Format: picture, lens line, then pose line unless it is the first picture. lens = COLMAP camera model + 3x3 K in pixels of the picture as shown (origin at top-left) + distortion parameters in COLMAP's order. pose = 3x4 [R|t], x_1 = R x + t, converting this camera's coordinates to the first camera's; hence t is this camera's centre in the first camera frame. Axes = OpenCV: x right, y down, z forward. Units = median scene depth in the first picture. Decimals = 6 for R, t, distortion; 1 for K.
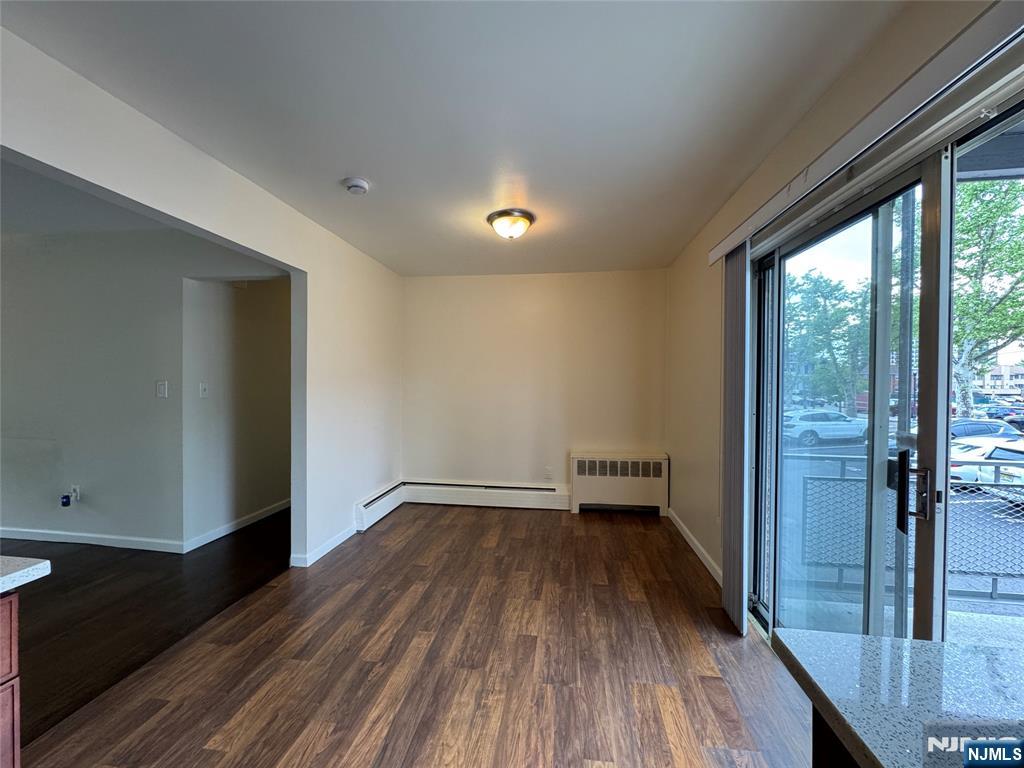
lens RADIAL K [[406.5, 0, 511.7], [0, 406.5, 381.8], [0, 0, 1]] dist [-0.004081, 0.000372]
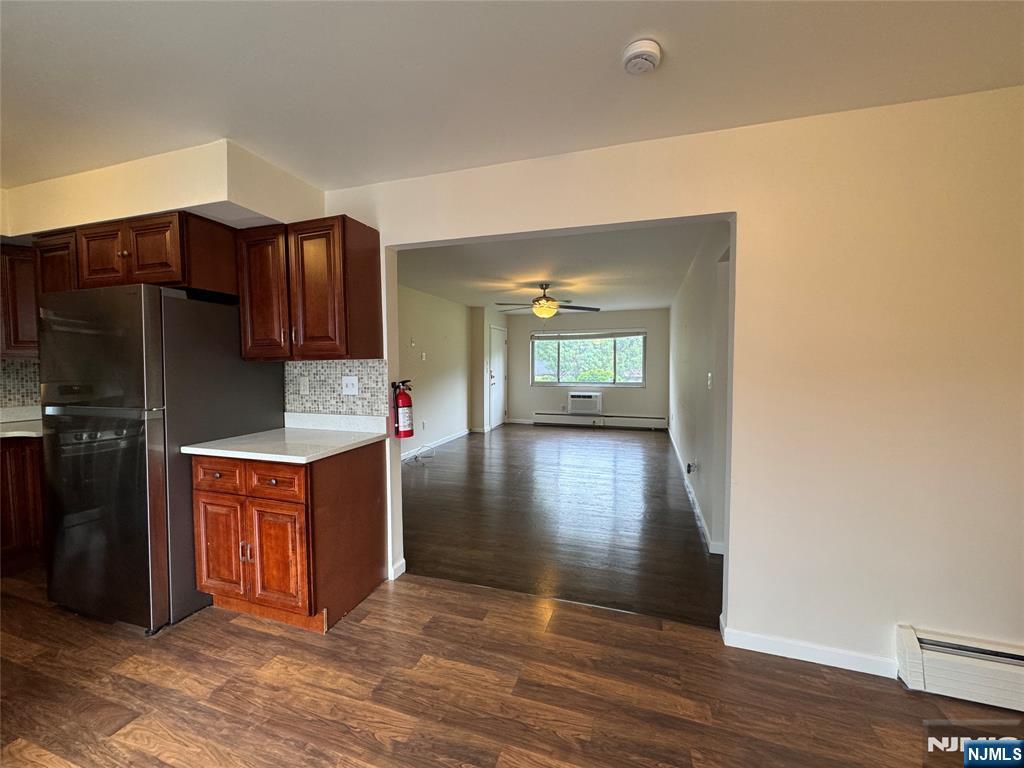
lens RADIAL K [[406.5, 0, 511.7], [0, 406.5, 381.8], [0, 0, 1]] dist [-0.004081, 0.000372]
pose [[-0.173952, 0.036739, -0.984069, 0.352070], [-0.011441, 0.999161, 0.039325, -0.020497], [0.984688, 0.018100, -0.173385, 1.191316]]
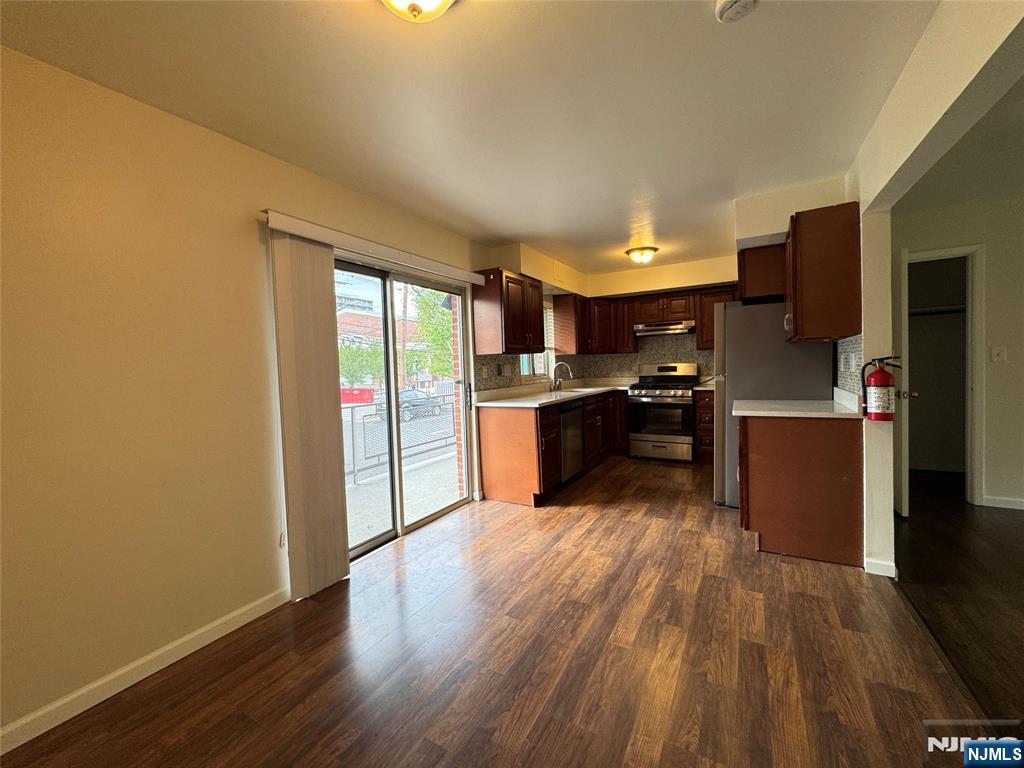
lens RADIAL K [[406.5, 0, 511.7], [0, 406.5, 381.8], [0, 0, 1]] dist [-0.004081, 0.000372]
pose [[-0.922782, 0.011771, 0.385143, -0.393510], [0.034399, 0.998059, 0.051915, 0.007417], [-0.383784, 0.061155, -0.921396, 2.158482]]
